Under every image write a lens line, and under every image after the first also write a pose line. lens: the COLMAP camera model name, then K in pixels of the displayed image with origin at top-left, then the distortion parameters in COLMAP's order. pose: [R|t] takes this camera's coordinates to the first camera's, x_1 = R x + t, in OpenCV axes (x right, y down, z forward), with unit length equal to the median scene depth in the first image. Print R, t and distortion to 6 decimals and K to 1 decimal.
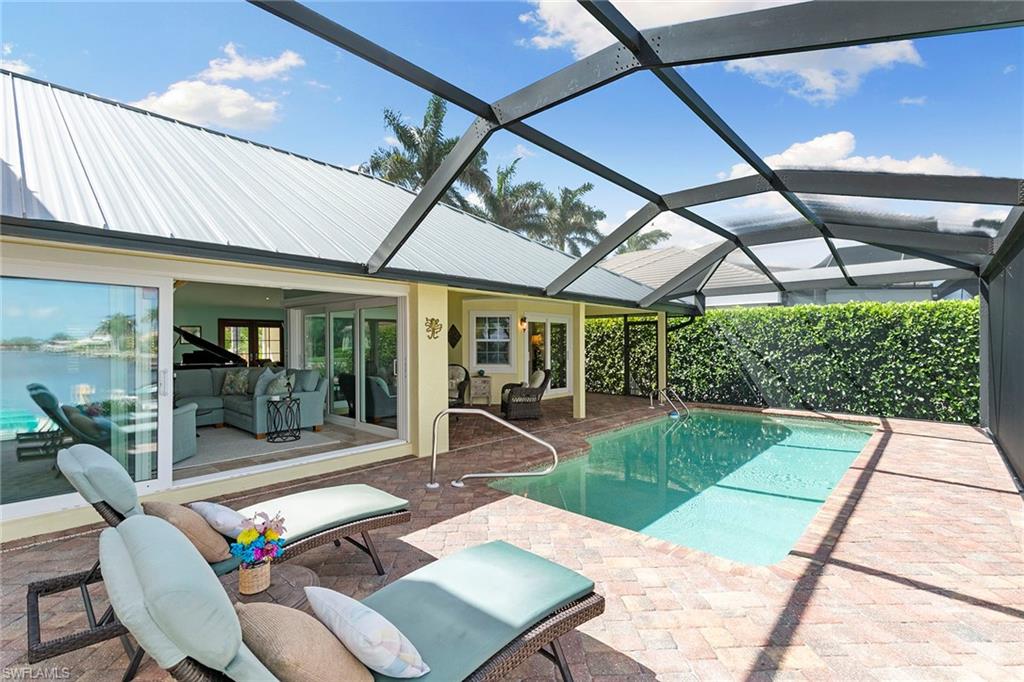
lens RADIAL K [[465.5, 0, 512.0], [0, 465.5, 341.0], [0, 0, 1]] dist [0.009775, -0.000280]
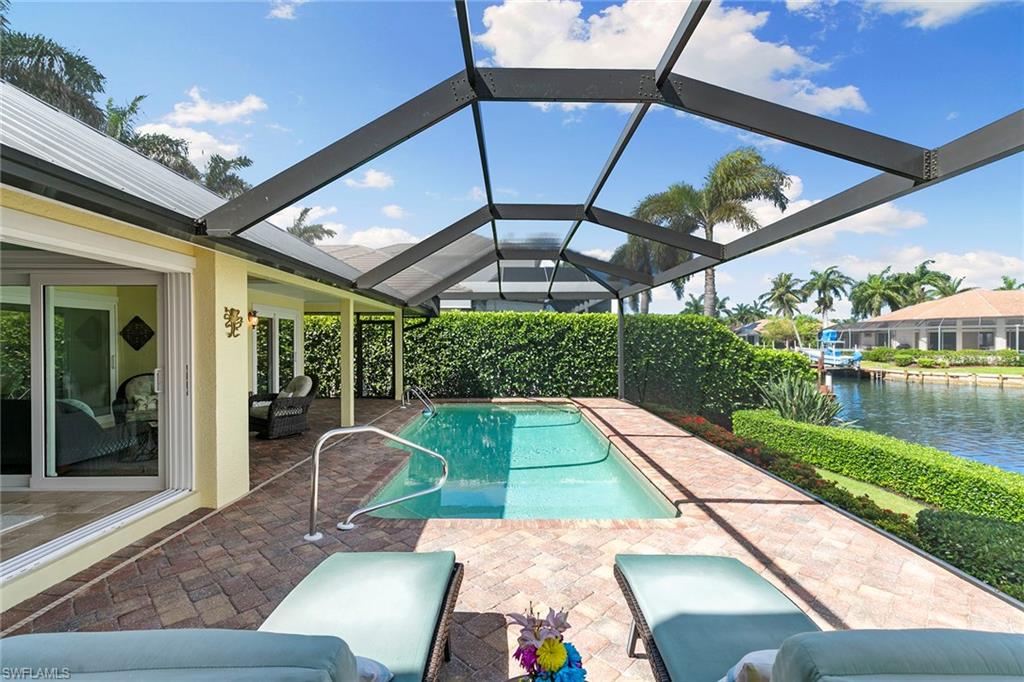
lens RADIAL K [[461.7, 0, 514.5], [0, 461.7, 338.6], [0, 0, 1]] dist [0.009693, -0.000217]
pose [[0.730656, 0.006187, 0.682718, -0.215508], [-0.003766, 0.999980, -0.005031, -0.000434], [-0.682736, 0.001105, 0.730665, 0.121717]]
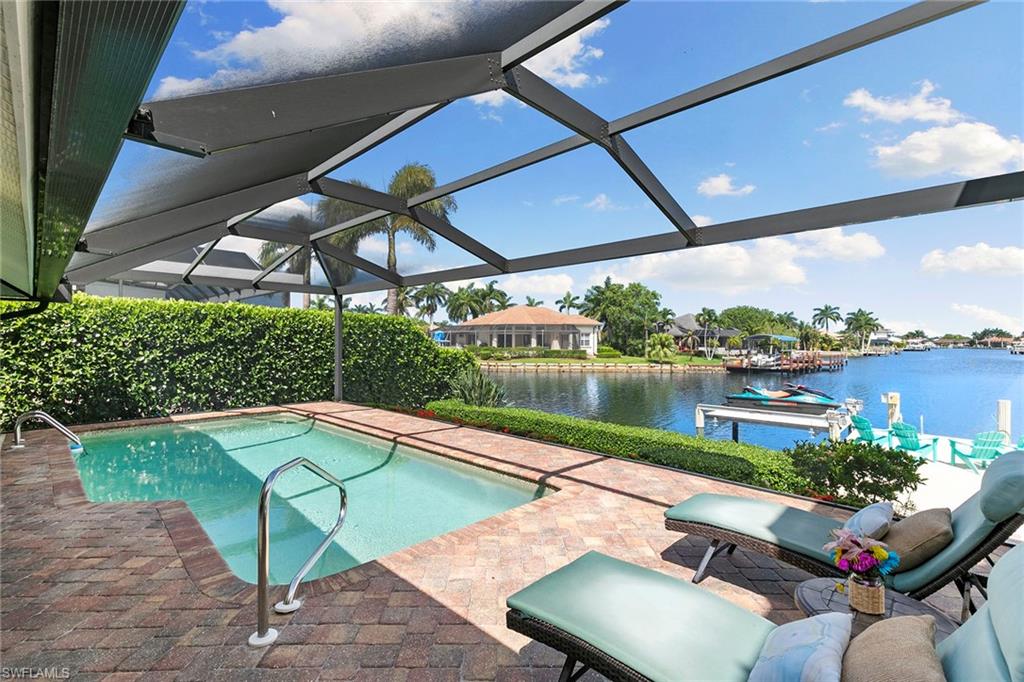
lens RADIAL K [[461.7, 0, 514.5], [0, 461.7, 338.6], [0, 0, 1]] dist [0.009693, -0.000217]
pose [[0.022739, 0.007427, 0.999714, -0.317870], [-0.007885, 0.999943, -0.007249, 0.000628], [-0.999710, -0.007718, 0.022796, 0.359289]]
